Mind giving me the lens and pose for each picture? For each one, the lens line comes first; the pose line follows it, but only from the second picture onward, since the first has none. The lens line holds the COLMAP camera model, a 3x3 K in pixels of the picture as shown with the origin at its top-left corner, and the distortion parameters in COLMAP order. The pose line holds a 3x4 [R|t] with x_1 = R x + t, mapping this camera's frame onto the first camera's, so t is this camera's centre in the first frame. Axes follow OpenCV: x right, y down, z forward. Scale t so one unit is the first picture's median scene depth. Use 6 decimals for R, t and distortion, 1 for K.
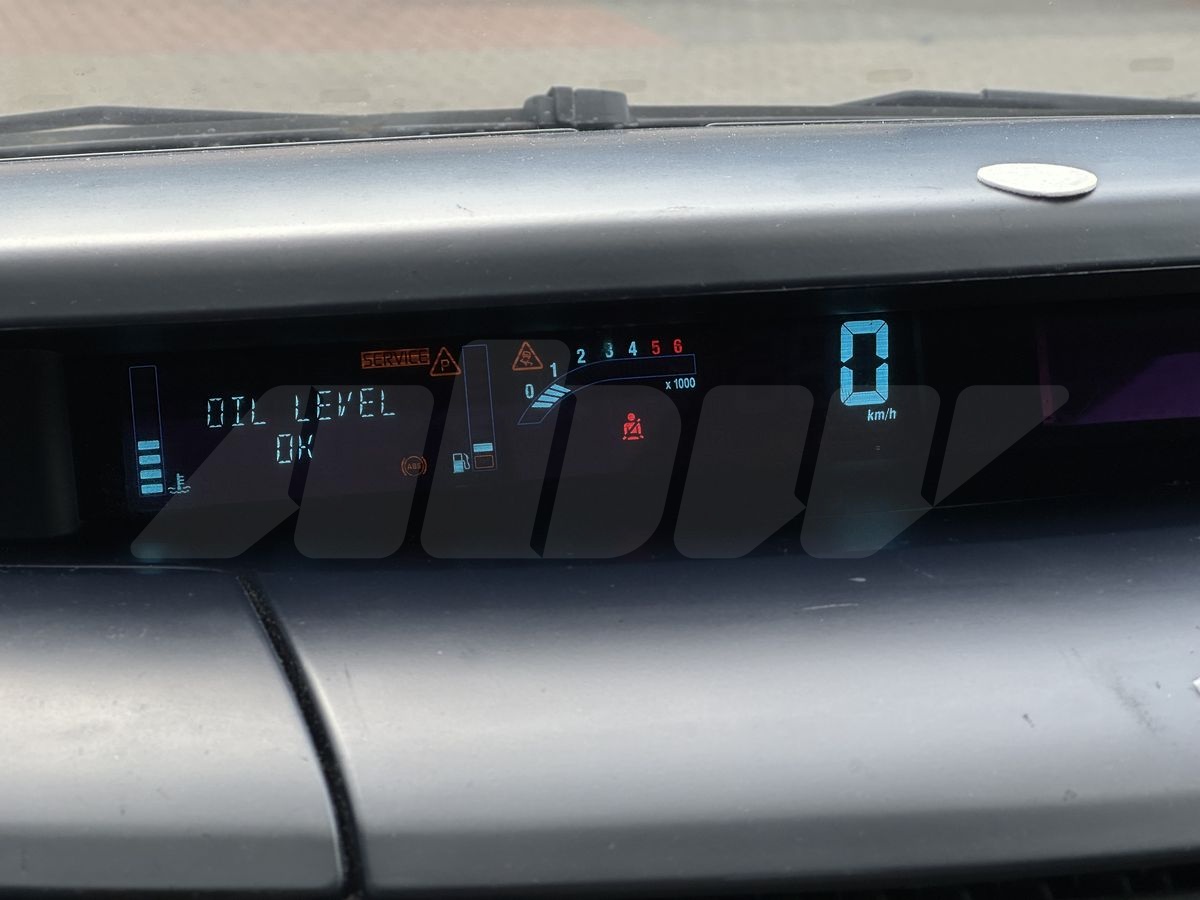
lens RADIAL K [[2658.8, 0, 600.0], [0, 2658.8, 450.0], [0, 0, 1]] dist [-0.058438, 1.912257]
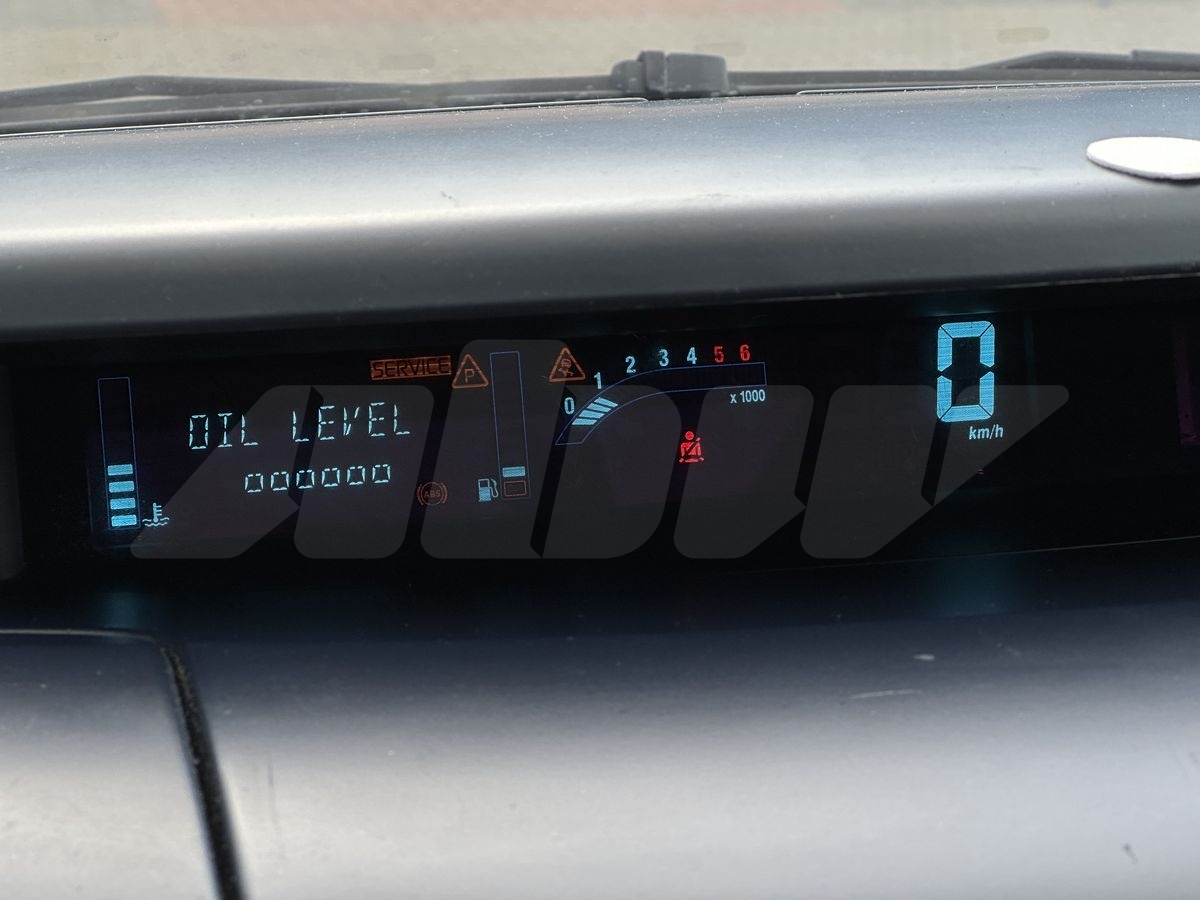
lens RADIAL K [[2658.8, 0, 600.0], [0, 2658.8, 450.0], [0, 0, 1]] dist [-0.058438, 1.912257]
pose [[0.997791, 0.003366, -0.066345, 0.040165], [-0.002566, 0.999923, 0.012138, -0.018254], [0.066381, -0.011941, 0.997723, 0.146202]]
